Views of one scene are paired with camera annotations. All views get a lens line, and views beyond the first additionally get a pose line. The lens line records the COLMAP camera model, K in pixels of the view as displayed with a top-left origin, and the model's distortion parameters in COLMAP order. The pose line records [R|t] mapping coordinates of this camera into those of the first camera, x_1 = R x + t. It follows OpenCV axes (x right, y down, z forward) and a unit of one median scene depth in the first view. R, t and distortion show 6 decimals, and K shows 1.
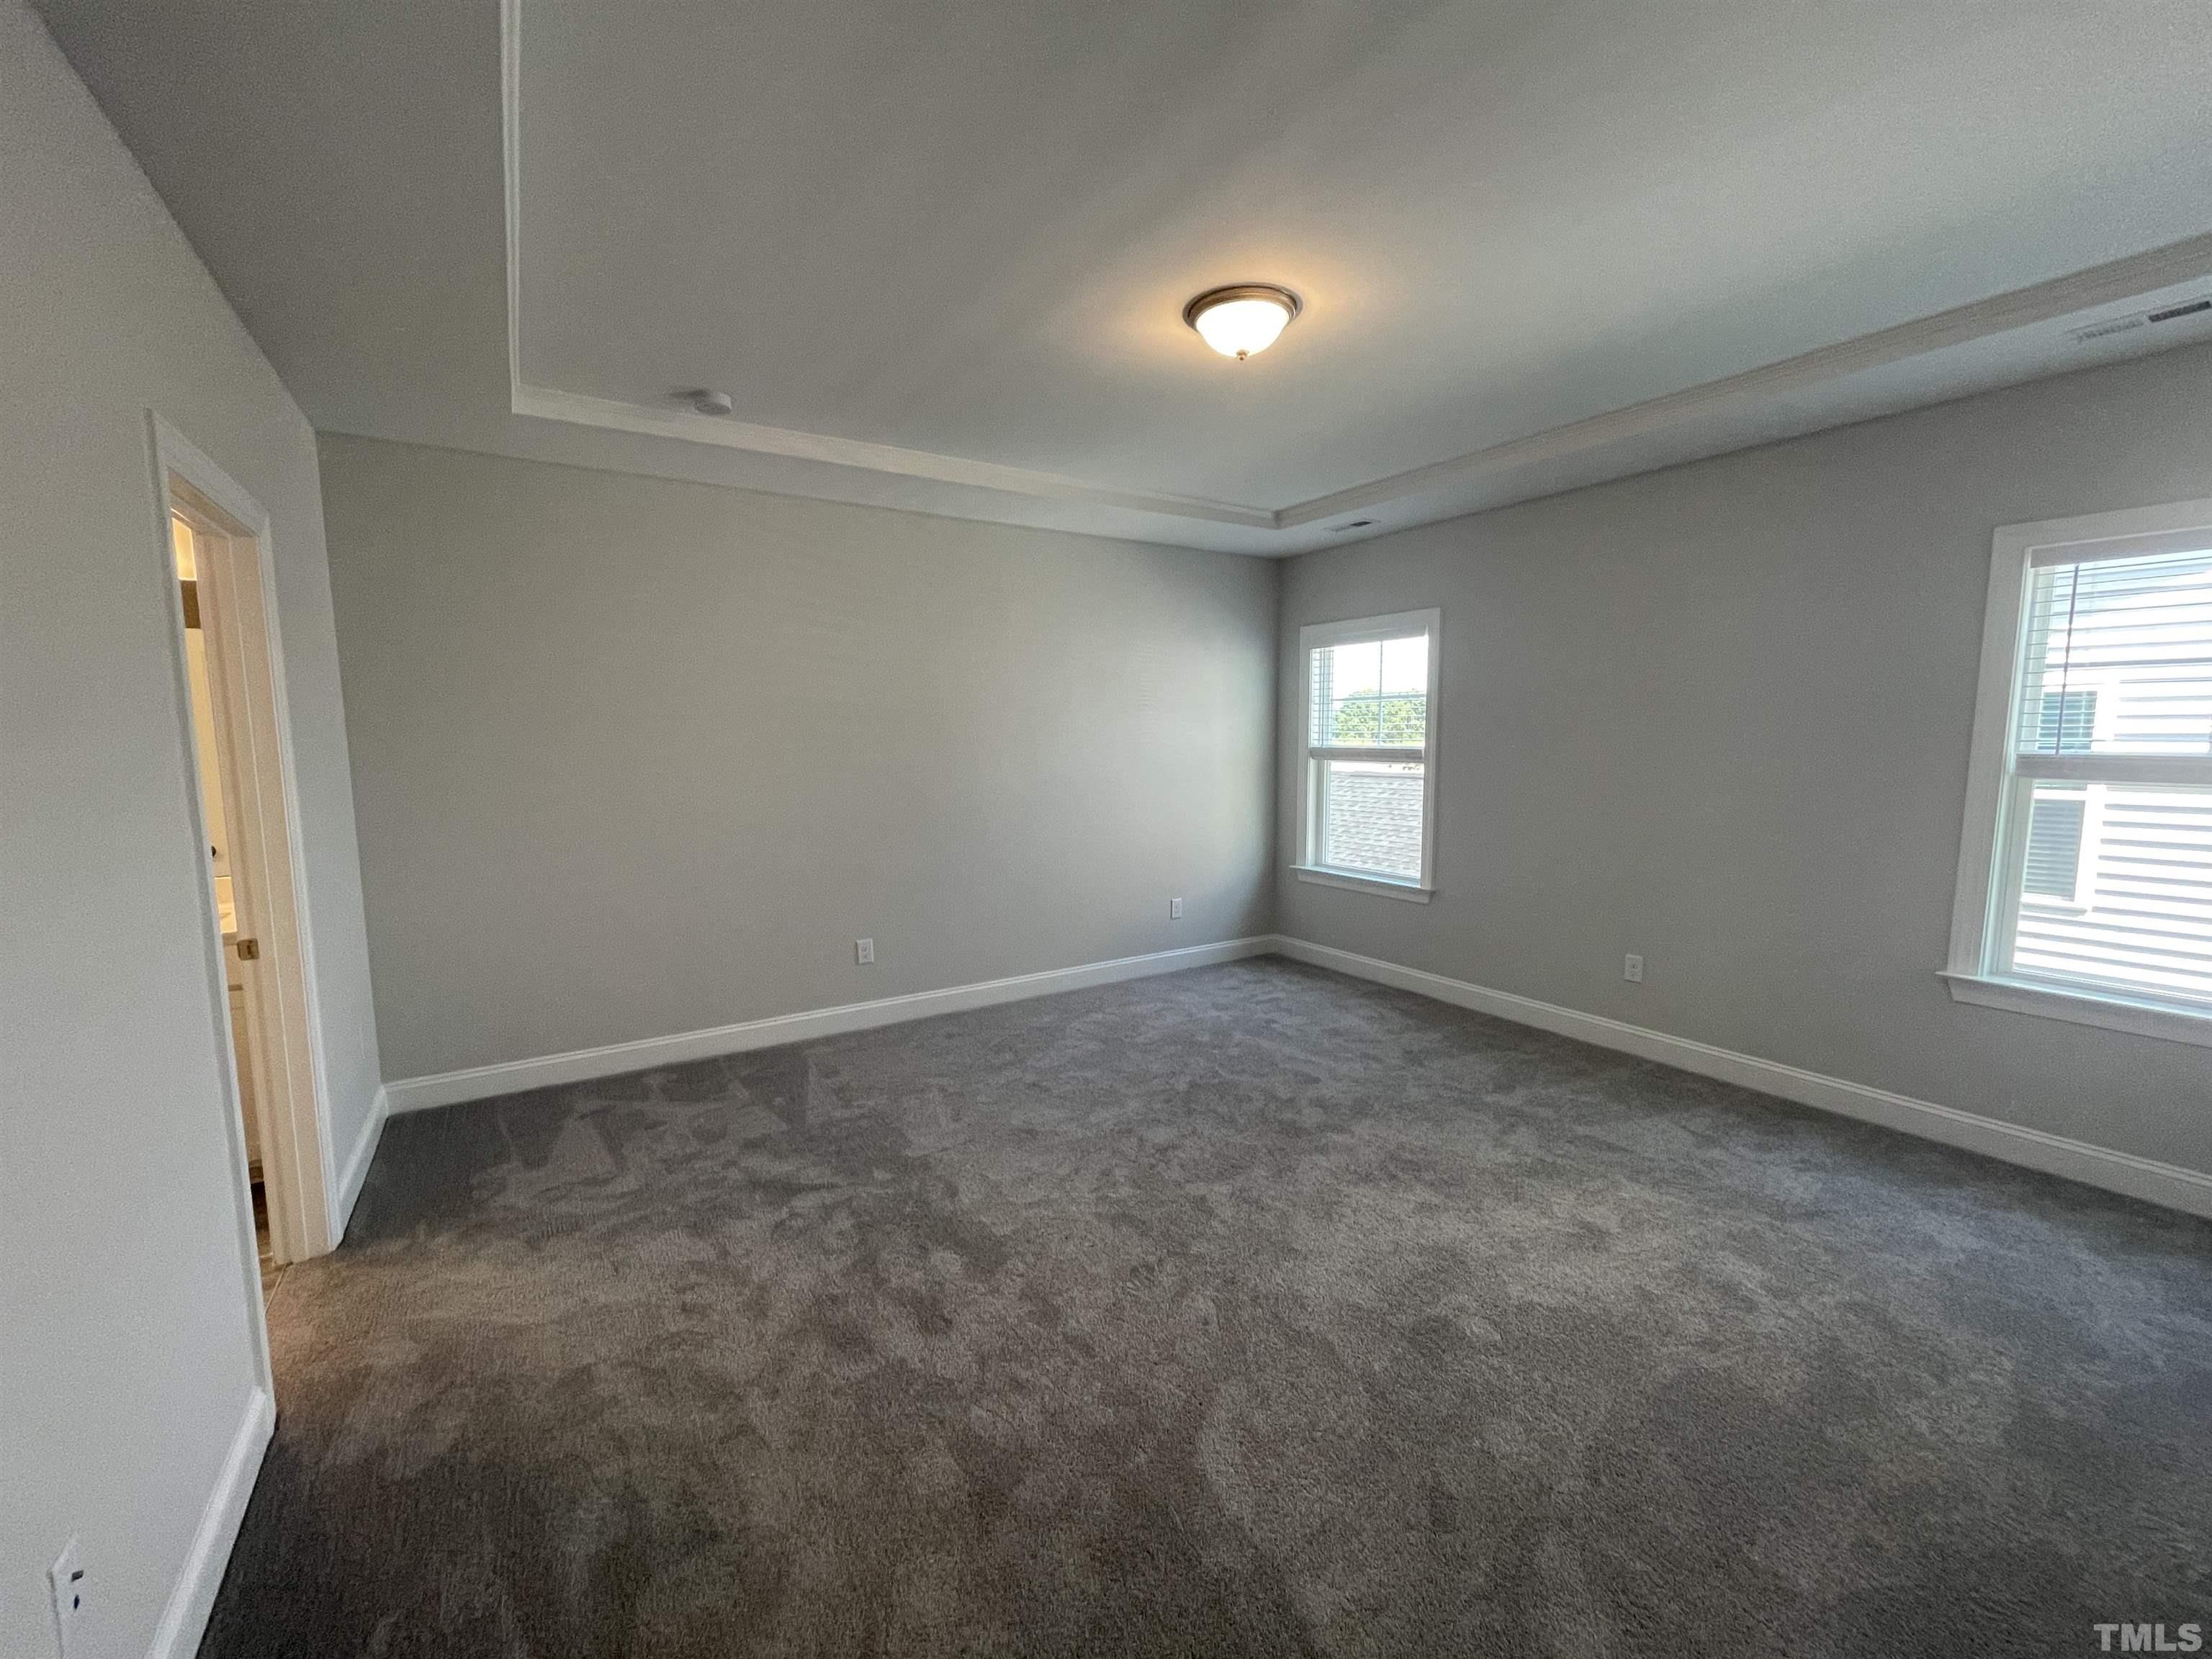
lens RADIAL K [[887.4, 0, 1099.2], [0, 887.4, 834.6], [0, 0, 1]] dist [-0.001377, 0.000022]
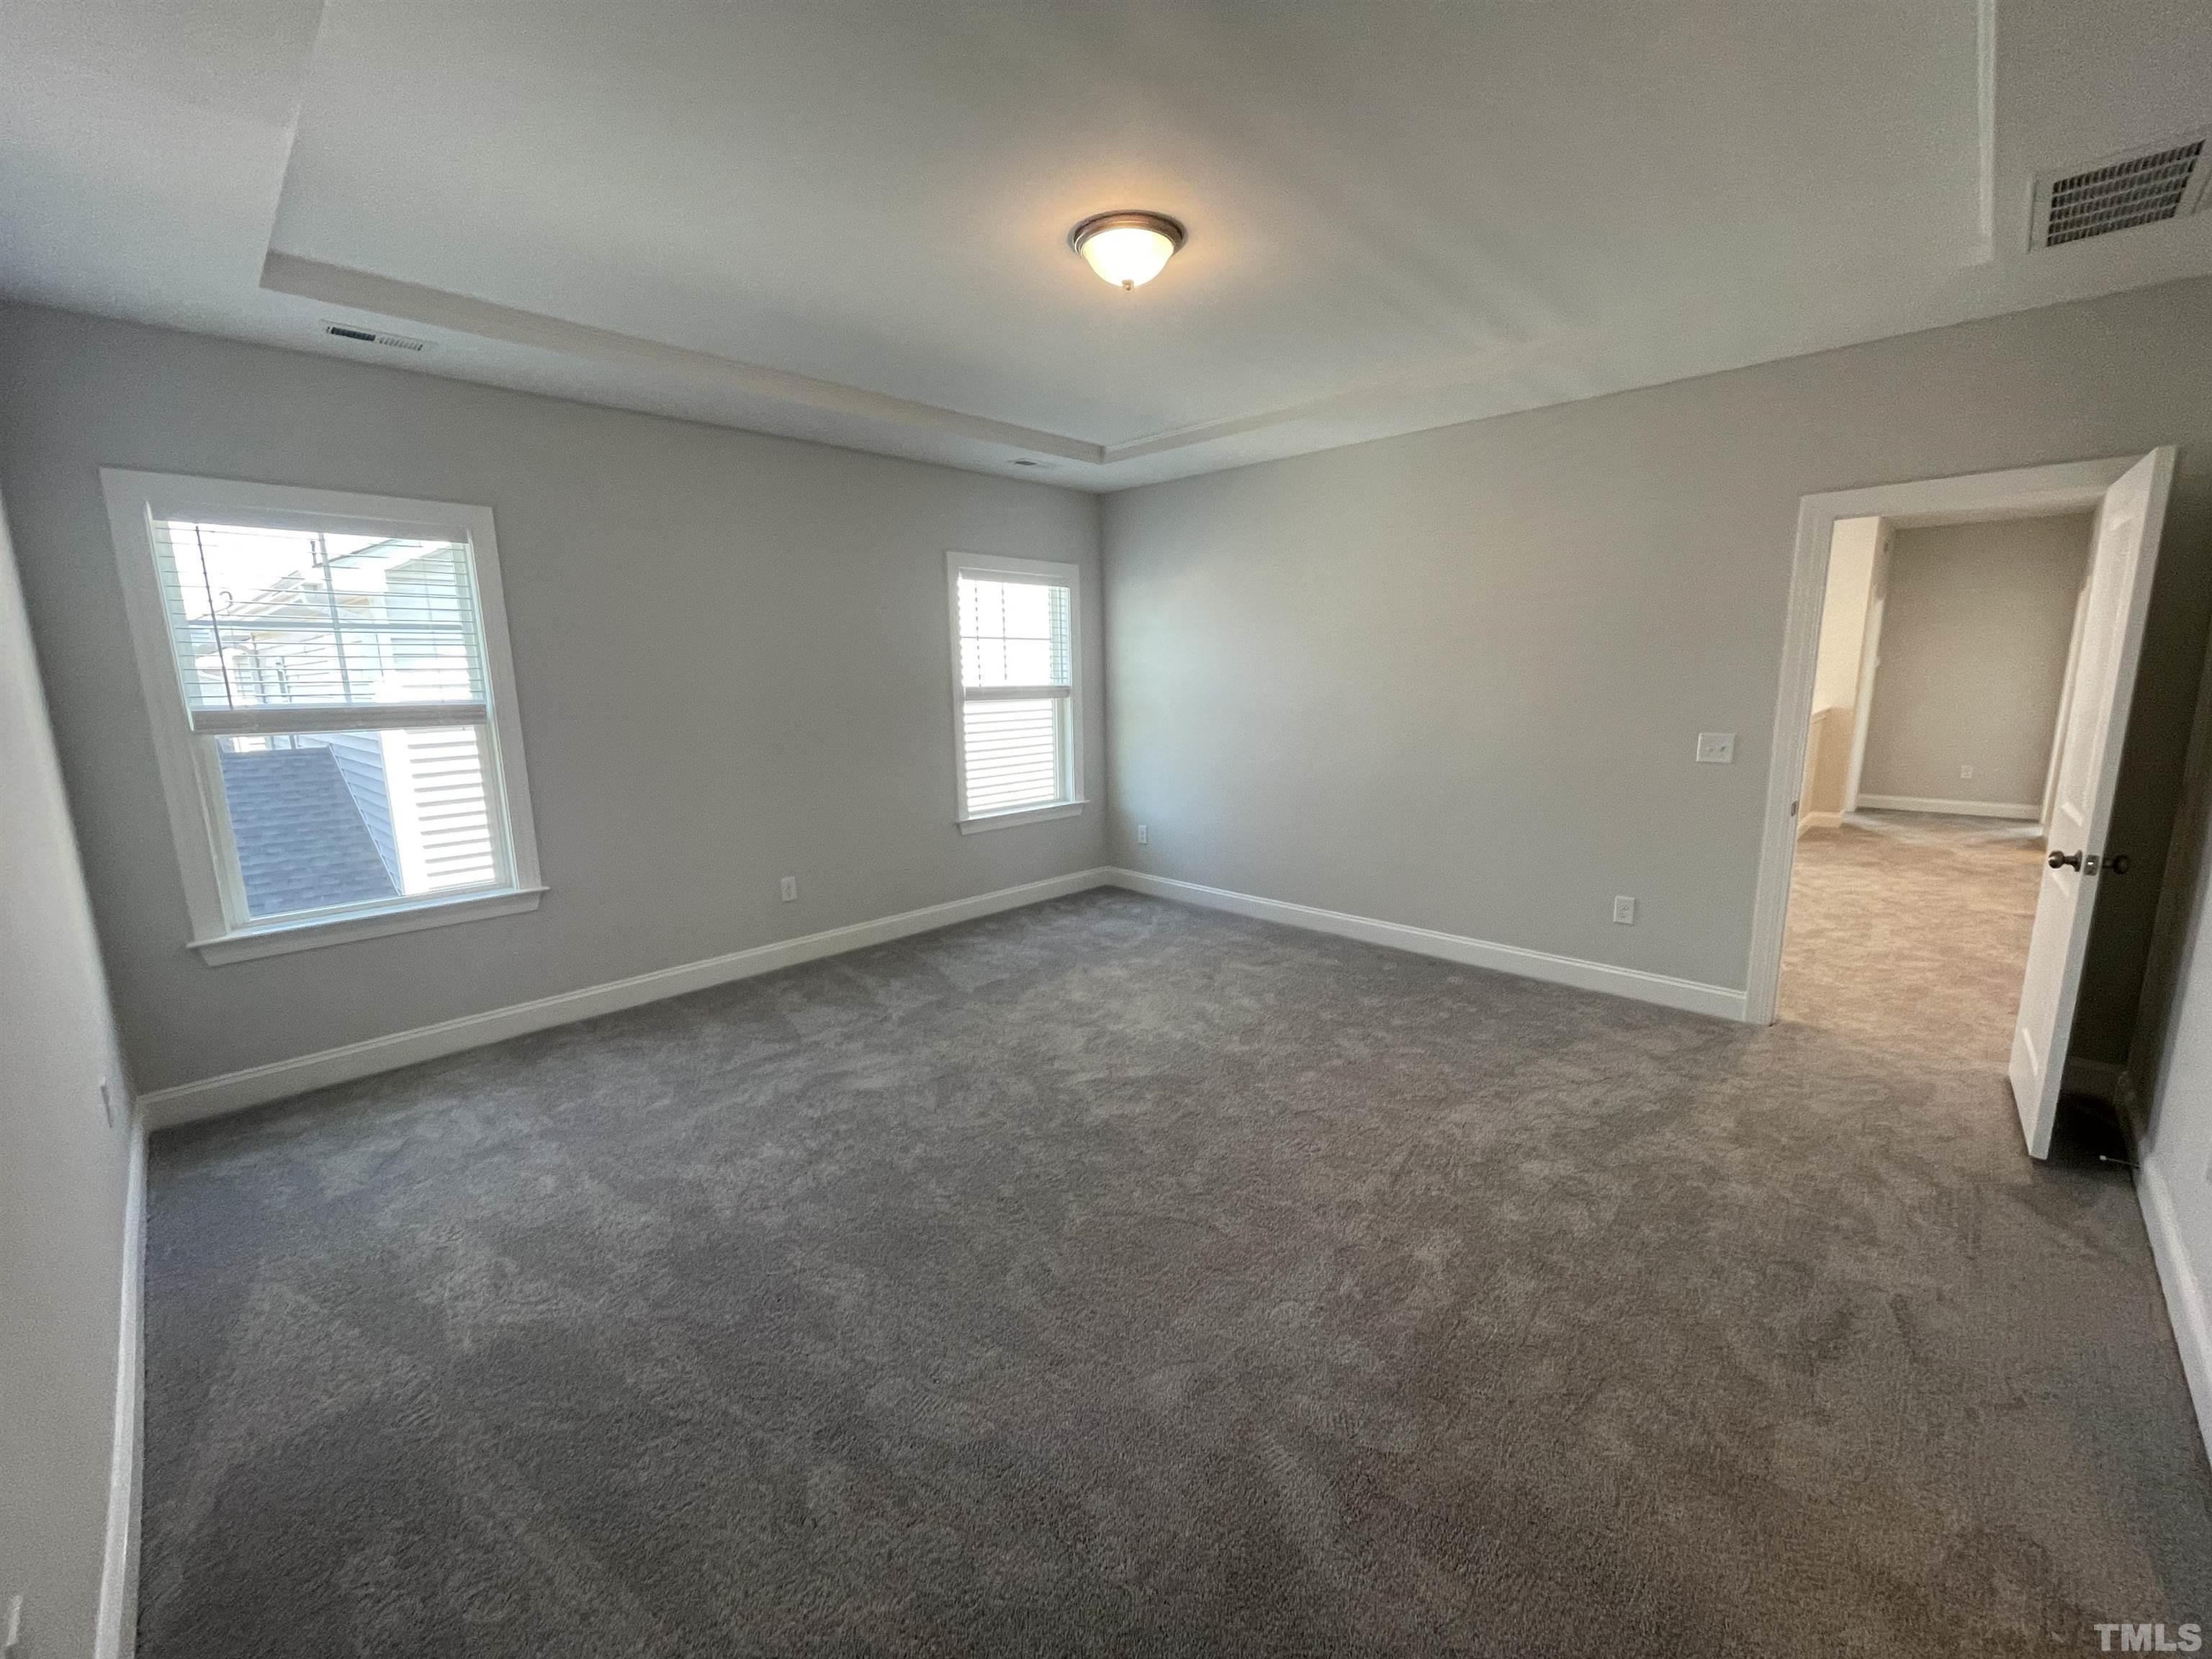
lens RADIAL K [[893.4, 0, 1089.0], [0, 893.4, 830.0], [0, 0, 1]] dist [0.001384, 0.000829]
pose [[-0.211353, -0.162380, 0.963827, -0.595915], [0.126473, 0.973270, 0.191705, -0.097289], [-0.969193, 0.162416, -0.185166, 0.891440]]
